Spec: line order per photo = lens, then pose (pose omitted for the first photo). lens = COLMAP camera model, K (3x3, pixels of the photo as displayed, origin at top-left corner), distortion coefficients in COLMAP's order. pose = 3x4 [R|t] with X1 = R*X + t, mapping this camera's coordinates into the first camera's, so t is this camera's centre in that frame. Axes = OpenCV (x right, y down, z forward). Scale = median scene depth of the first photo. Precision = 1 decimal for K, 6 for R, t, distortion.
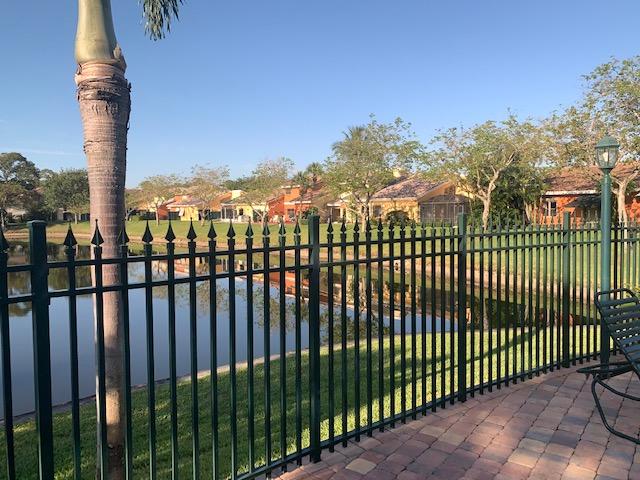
lens RADIAL K [[482.4, 0, 320.0], [0, 482.4, 237.4], [0, 0, 1]] dist [-0.015050, -0.013254]
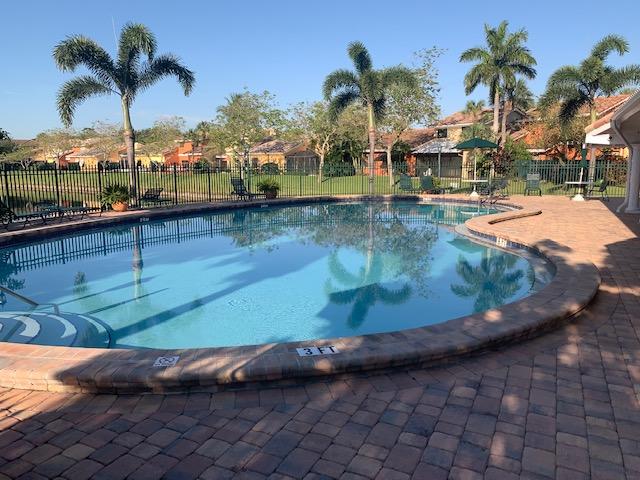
lens RADIAL K [[482.4, 0, 319.8], [0, 482.4, 241.4], [0, 0, 1]] dist [-0.015050, -0.013254]
pose [[0.979616, -0.023550, 0.199494, 0.026568], [0.002203, 0.994304, 0.106558, 0.014121], [-0.200867, -0.103946, 0.974088, -0.251241]]
